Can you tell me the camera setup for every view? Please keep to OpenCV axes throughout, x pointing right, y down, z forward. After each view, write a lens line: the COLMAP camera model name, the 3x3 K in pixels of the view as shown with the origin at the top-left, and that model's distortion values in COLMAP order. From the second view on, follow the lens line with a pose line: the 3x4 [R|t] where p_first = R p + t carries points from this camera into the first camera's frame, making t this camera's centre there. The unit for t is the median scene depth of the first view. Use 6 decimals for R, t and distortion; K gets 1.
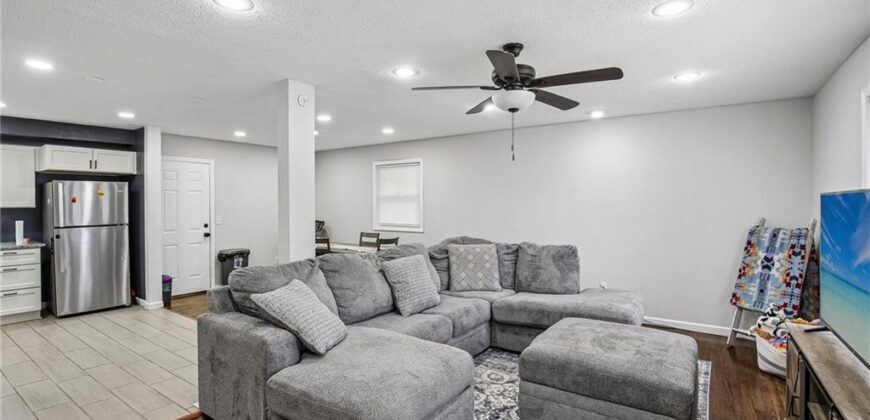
lens RADIAL K [[412.1, 0, 435.0], [0, 412.1, 210.0], [0, 0, 1]] dist [-0.010241, -0.000194]
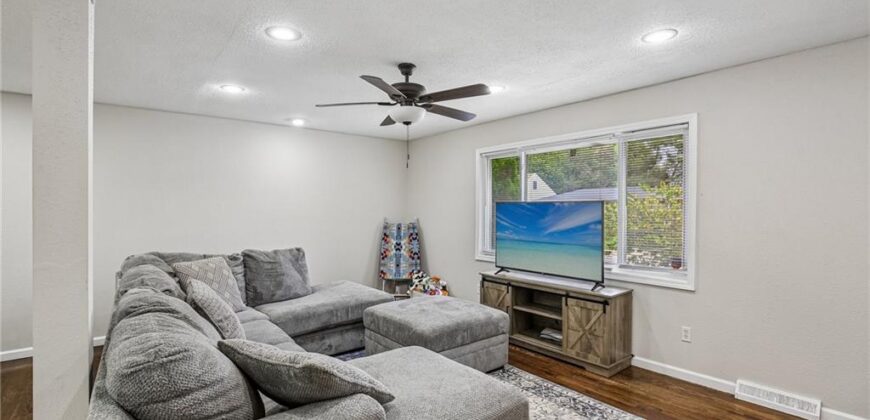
lens RADIAL K [[412.1, 0, 435.0], [0, 412.1, 210.0], [0, 0, 1]] dist [-0.010241, -0.000194]
pose [[0.274491, -0.001234, 0.961589, -0.625145], [0.011588, 0.999931, -0.002024, -0.002476], [-0.961520, 0.011699, 0.274486, 0.441588]]
